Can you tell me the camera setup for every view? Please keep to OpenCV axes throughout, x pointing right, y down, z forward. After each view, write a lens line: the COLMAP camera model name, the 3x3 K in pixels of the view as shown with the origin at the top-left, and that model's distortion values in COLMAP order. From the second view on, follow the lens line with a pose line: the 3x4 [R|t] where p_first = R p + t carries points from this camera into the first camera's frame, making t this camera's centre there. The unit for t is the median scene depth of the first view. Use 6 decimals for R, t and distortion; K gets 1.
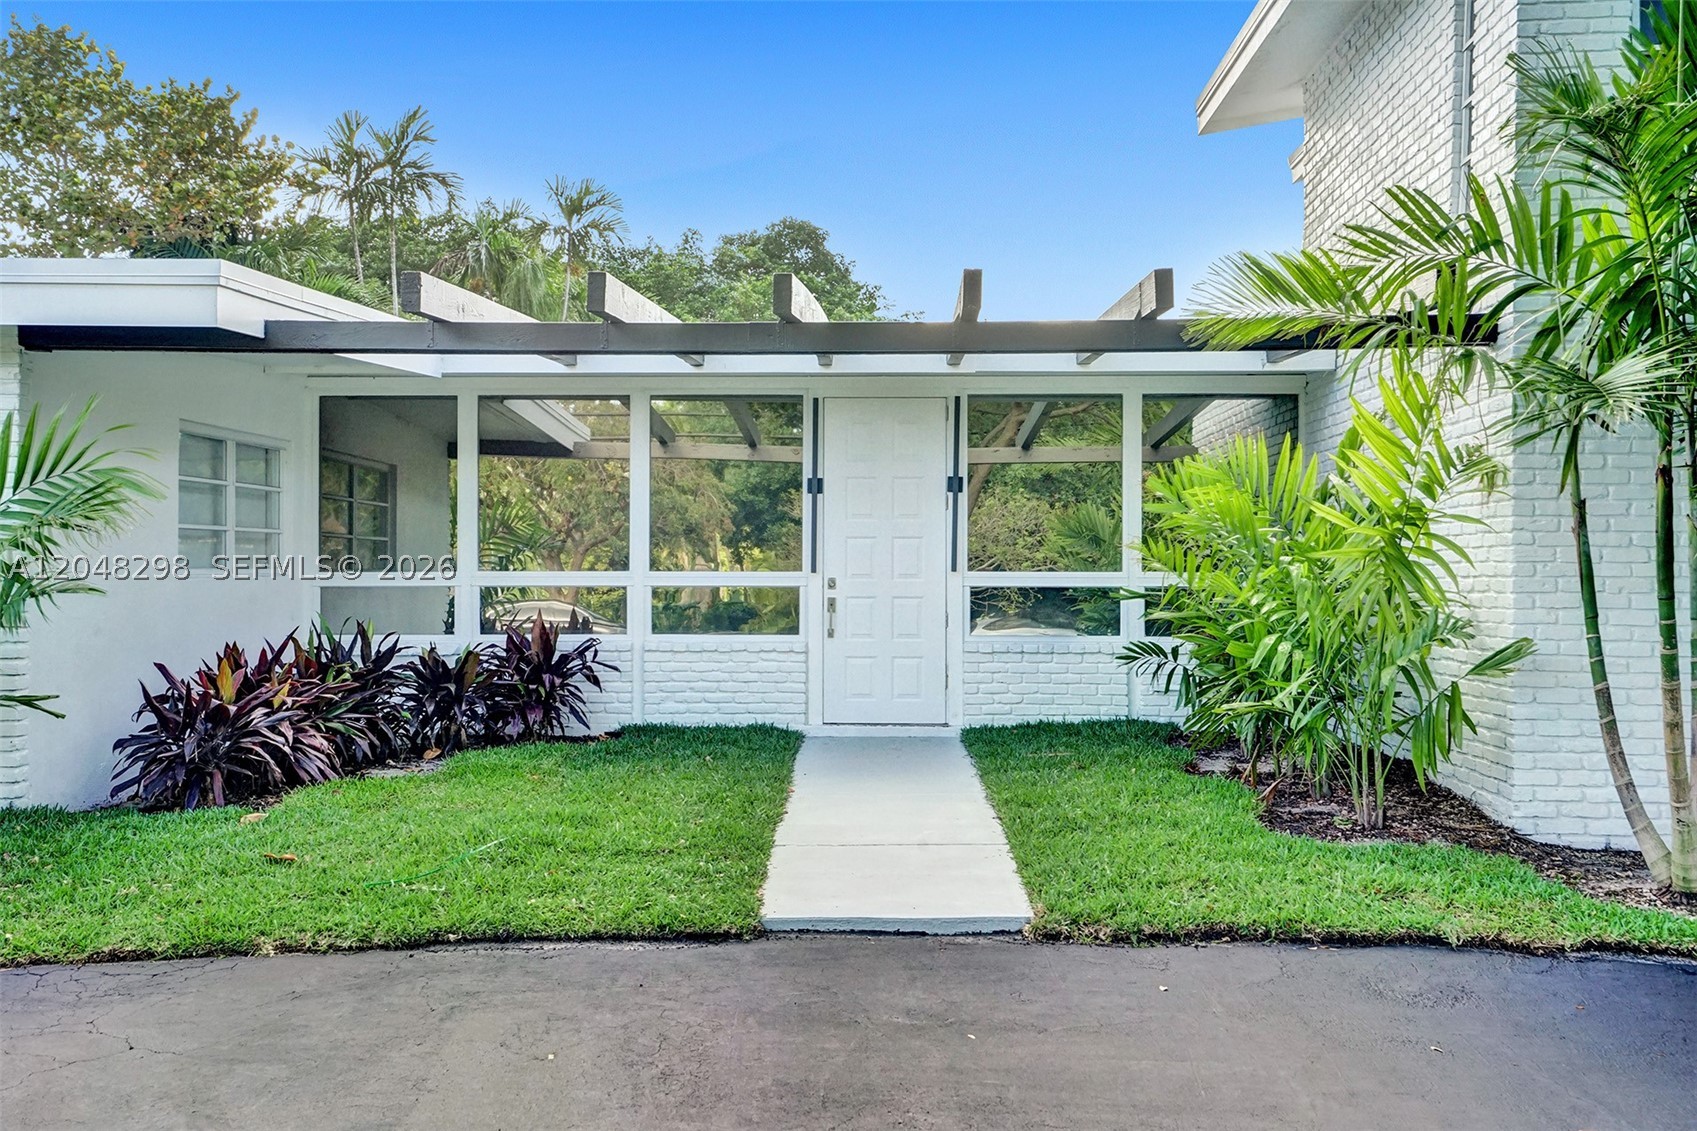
lens RADIAL K [[1647.3, 0, 879.4], [0, 1647.3, 521.2], [0, 0, 1]] dist [0.094734, 0.000561]
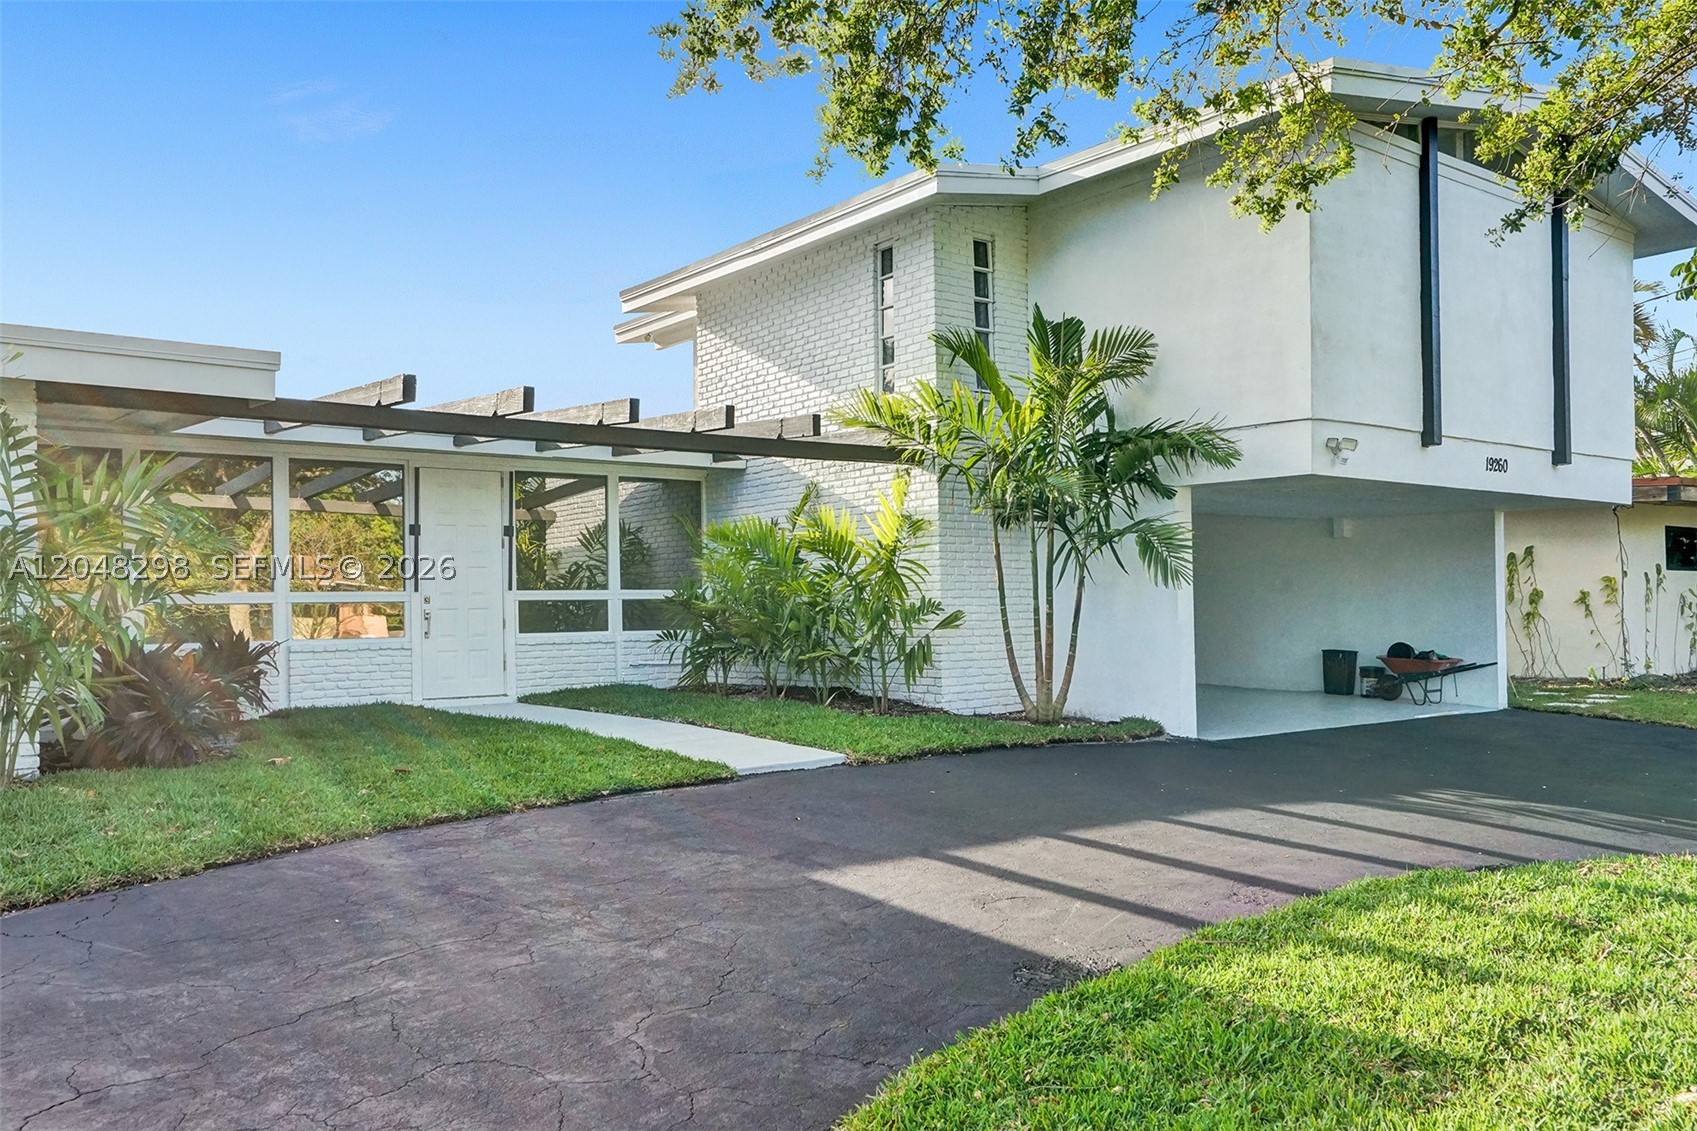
lens RADIAL K [[1286.7, 0, 824.6], [0, 1286.7, 583.3], [0, 0, 1]] dist [0.051011, 0.000326]
pose [[0.776334, -0.003129, 0.630314, -0.463273], [-0.000776, 0.999982, 0.005919, 0.017068], [-0.630321, -0.005084, 0.776318, -0.069953]]
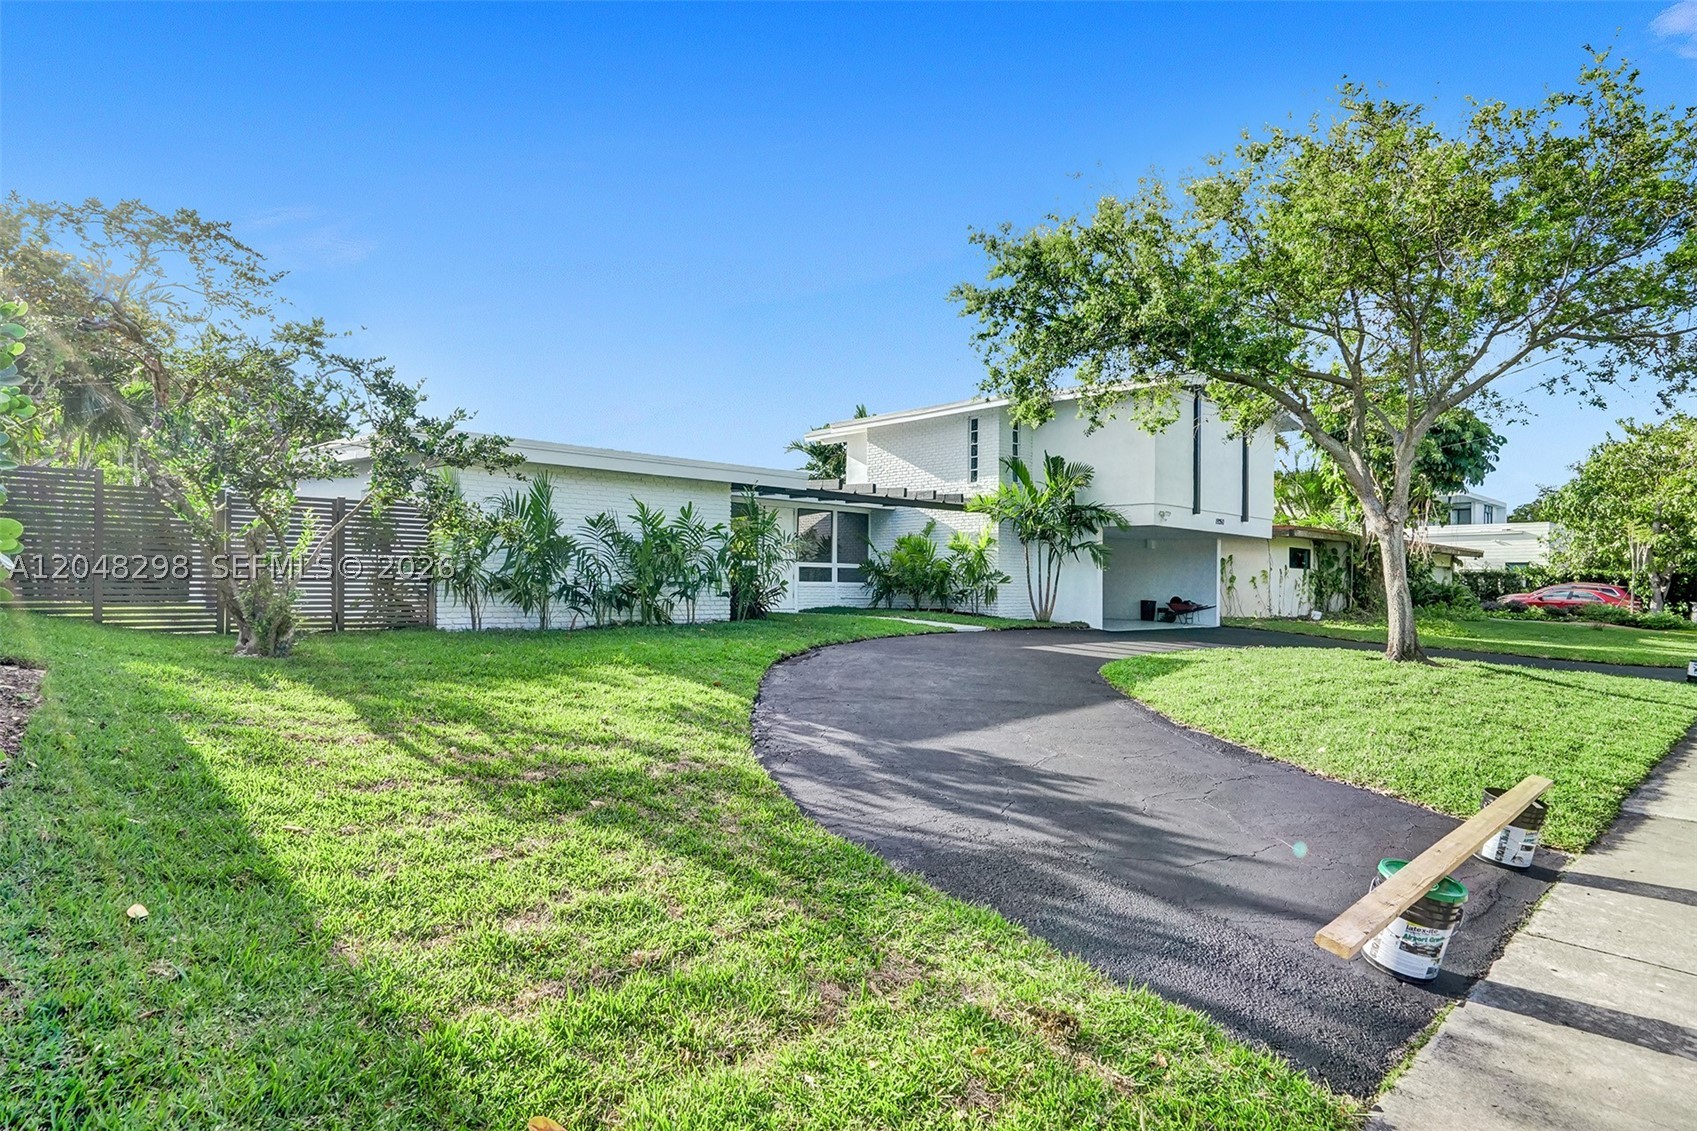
lens RADIAL K [[903.2, 0, 848.5], [0, 903.2, 565.5], [0, 0, 1]] dist [0.000439, 0.000003]
pose [[0.709303, 0.016354, 0.704714, -1.139186], [-0.029044, 0.999560, 0.006037, 0.023207], [-0.704305, -0.024750, 0.709466, -0.338275]]
